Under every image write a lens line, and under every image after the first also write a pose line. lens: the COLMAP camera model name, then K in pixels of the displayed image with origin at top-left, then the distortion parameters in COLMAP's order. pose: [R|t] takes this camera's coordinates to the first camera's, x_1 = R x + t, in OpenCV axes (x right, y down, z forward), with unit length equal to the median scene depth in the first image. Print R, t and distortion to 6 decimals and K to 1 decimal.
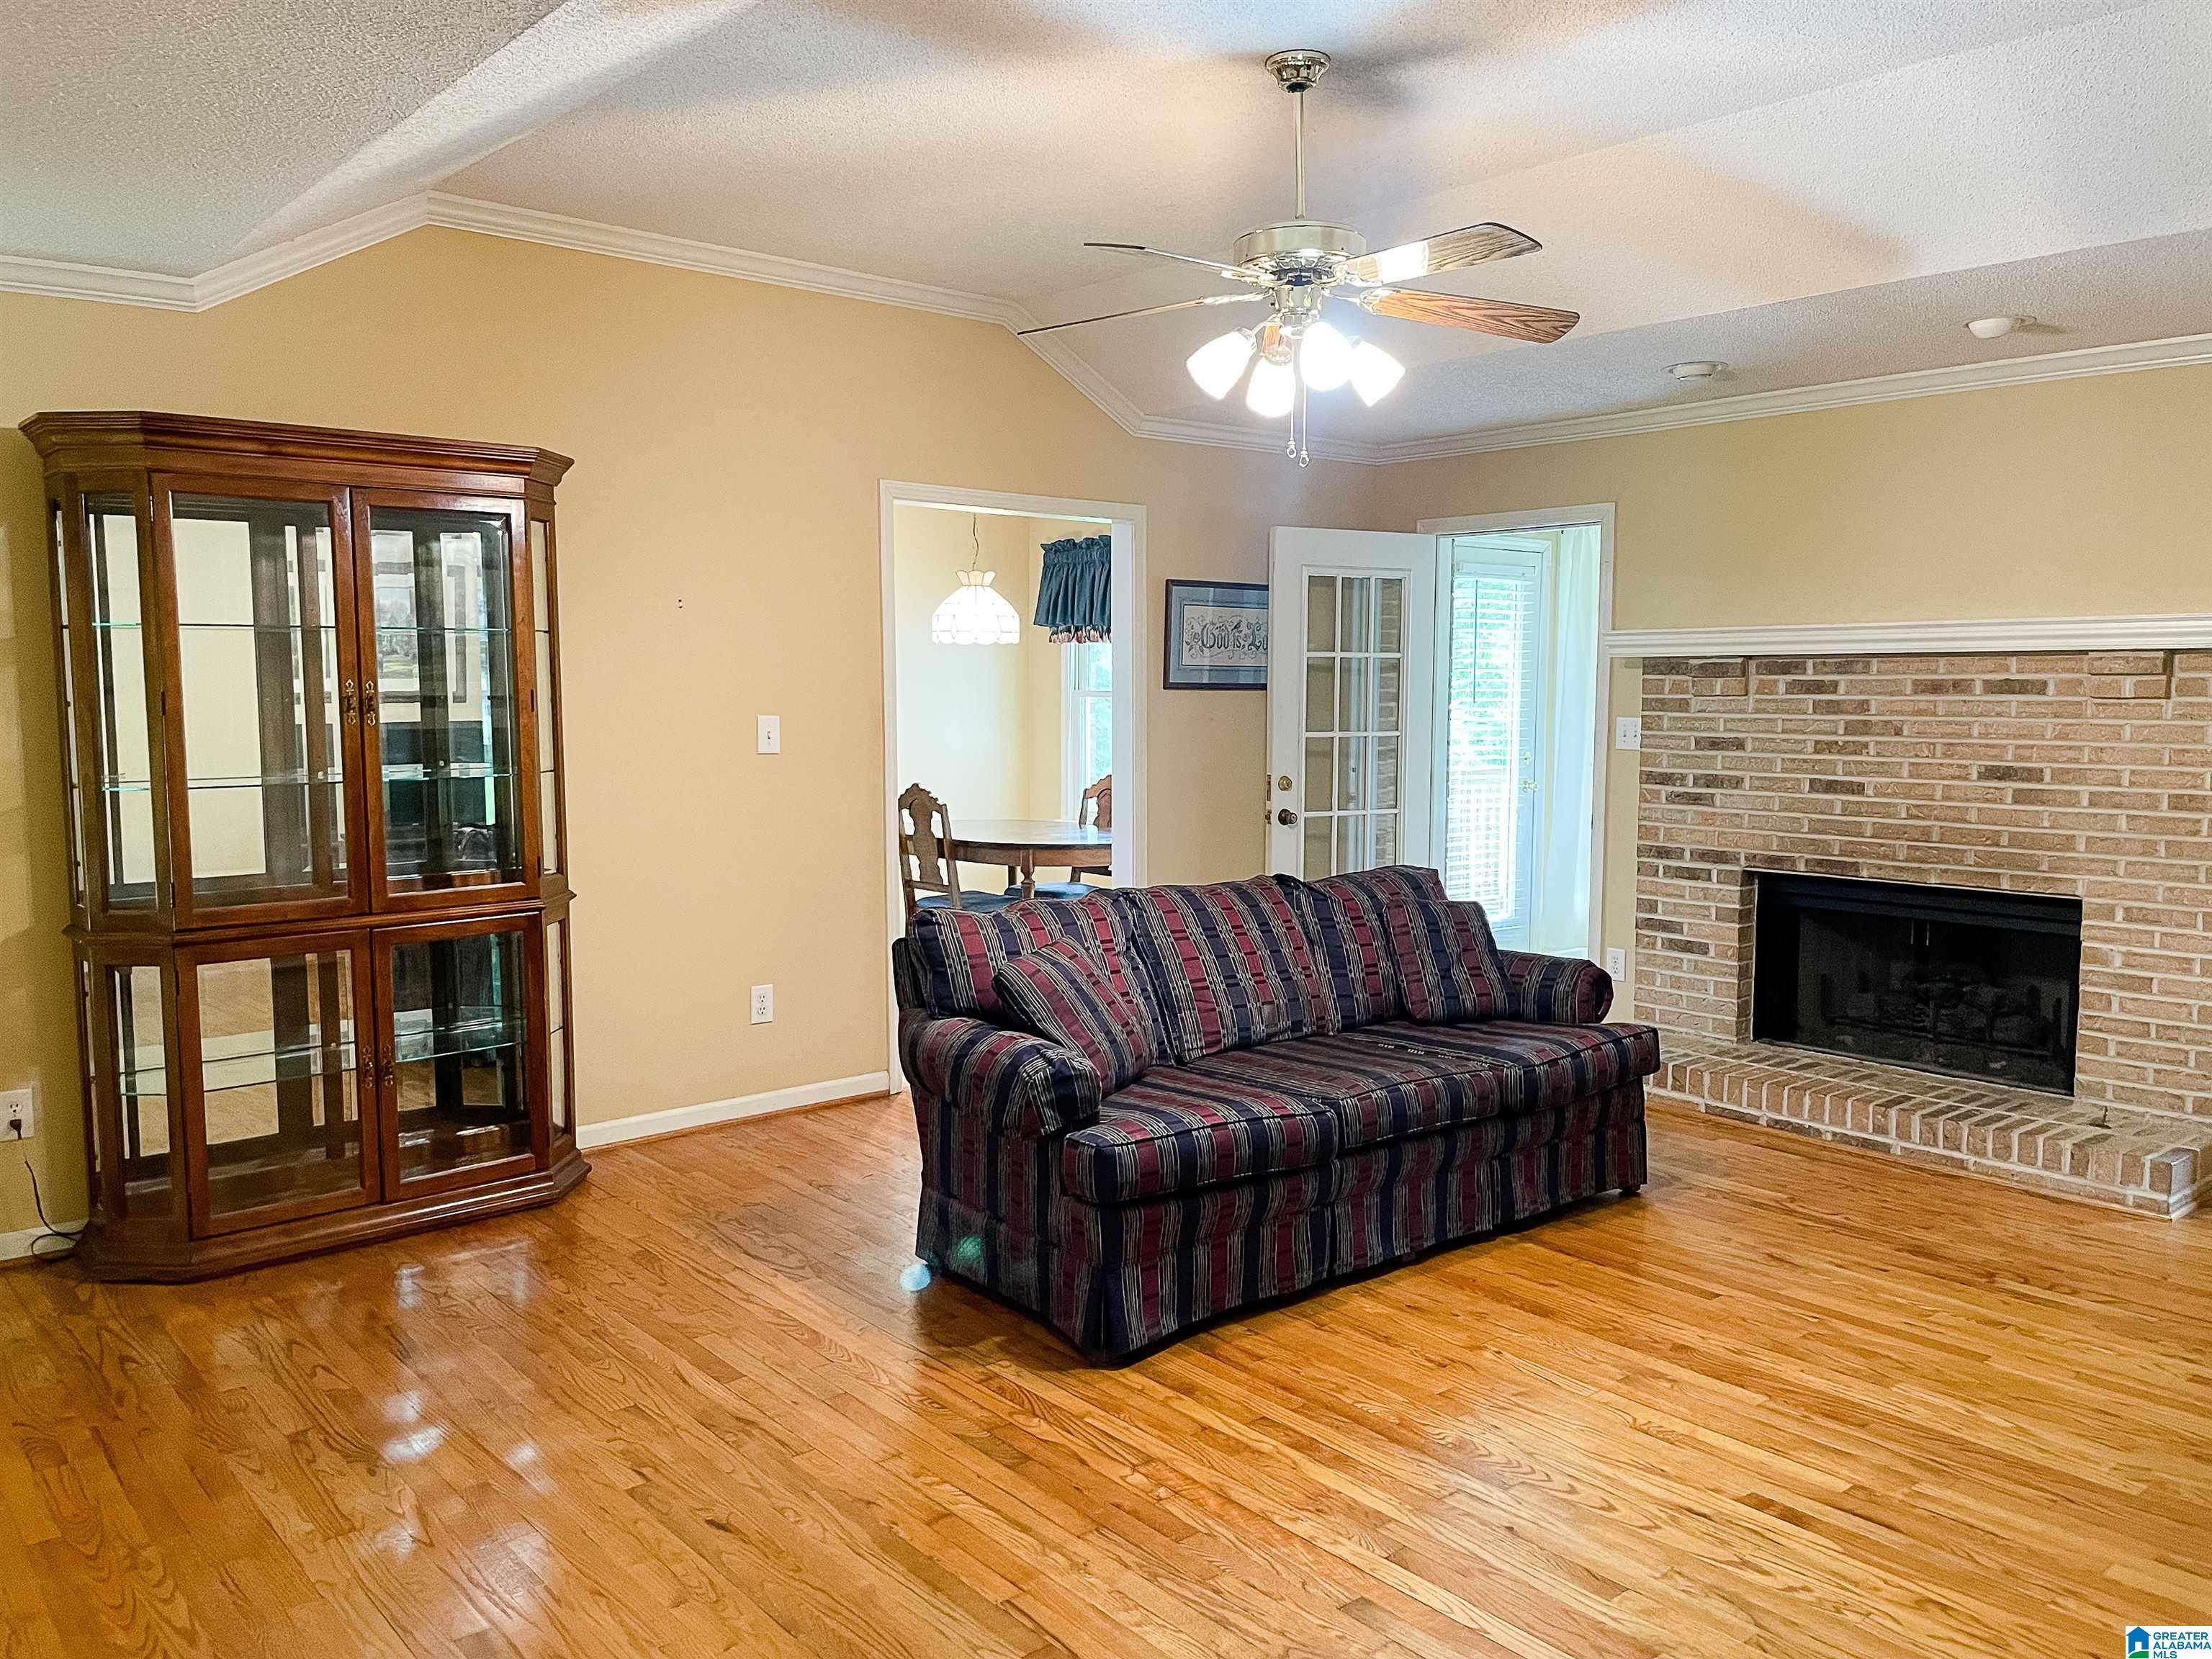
lens RADIAL K [[1689.8, 0, 1114.2], [0, 1689.8, 822.0], [0, 0, 1]] dist [0.101539, -0.148552]
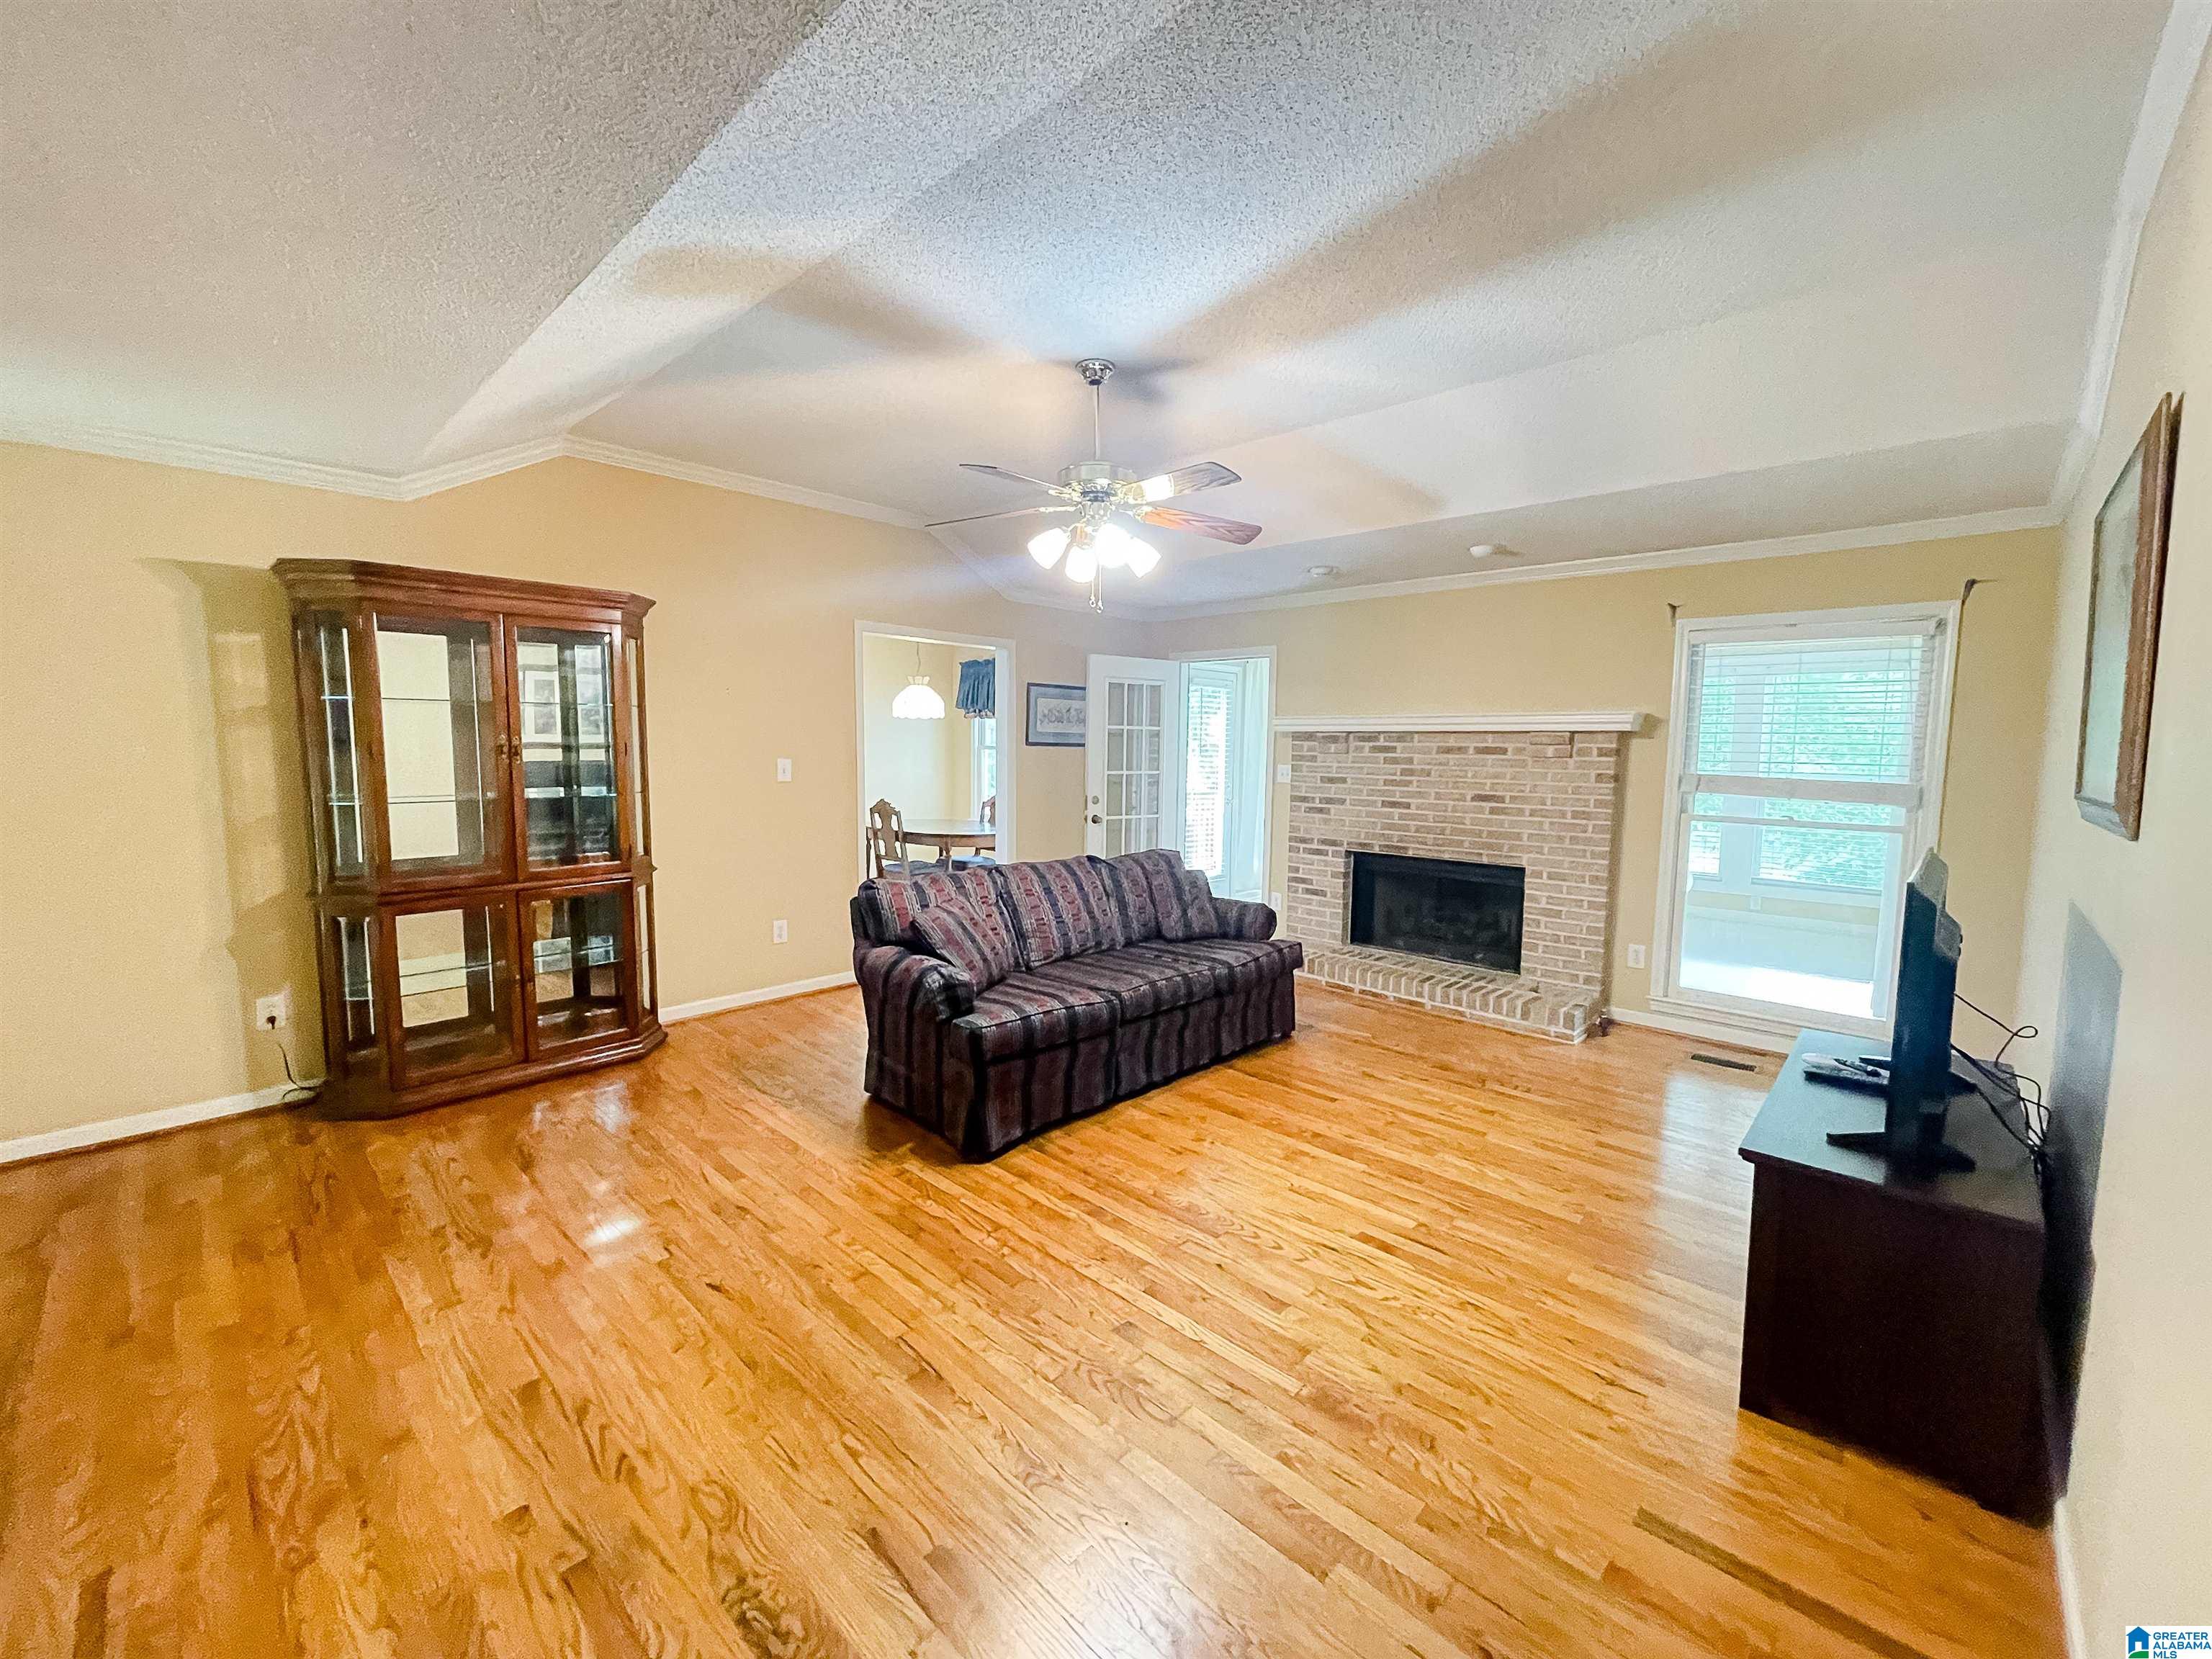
lens RADIAL K [[897.4, 0, 1103.7], [0, 897.4, 820.1], [0, 0, 1]] dist [0.002710, 0.000197]
pose [[0.994818, 0.002722, 0.101639, 0.021568], [-0.003148, 0.999987, 0.004038, -0.008402], [-0.101626, -0.004337, 0.994813, 0.104749]]
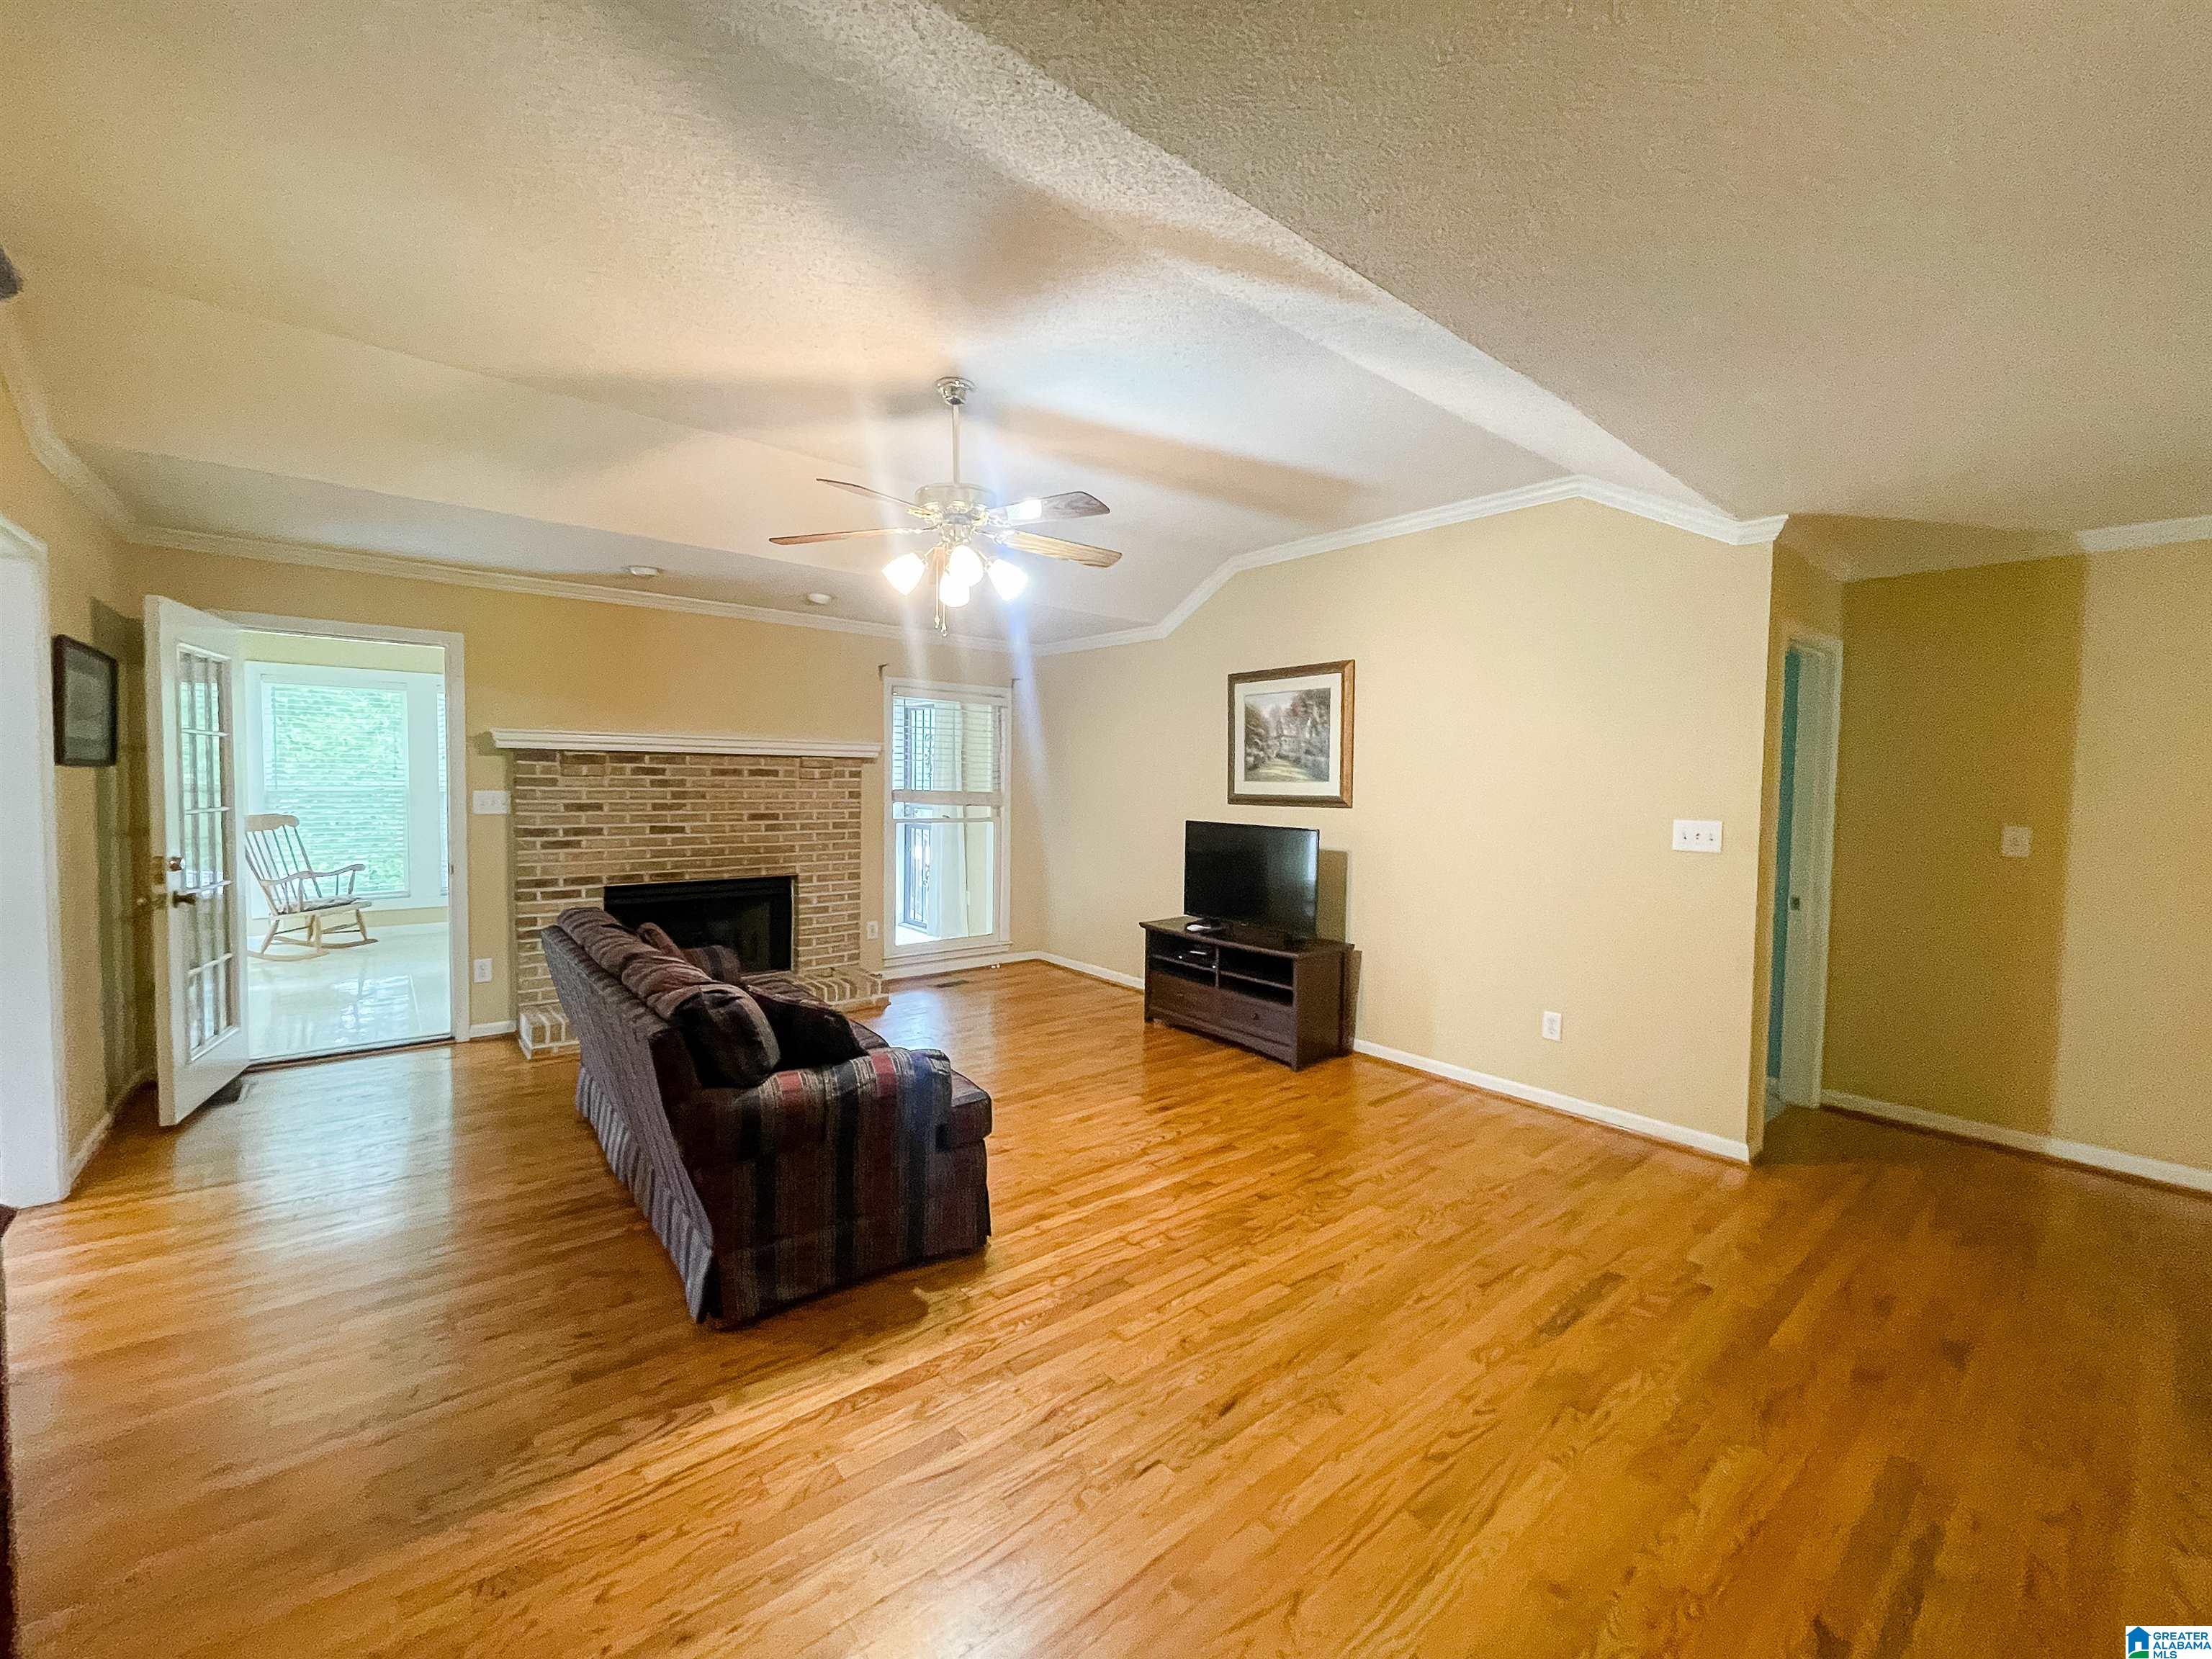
lens RADIAL K [[897.4, 0, 1103.7], [0, 897.4, 820.1], [0, 0, 1]] dist [0.002710, 0.000197]
pose [[0.013676, -0.047933, 0.998757, -0.571991], [0.066021, 0.996714, 0.046931, -0.052703], [-0.997725, 0.065297, 0.016795, 0.666501]]
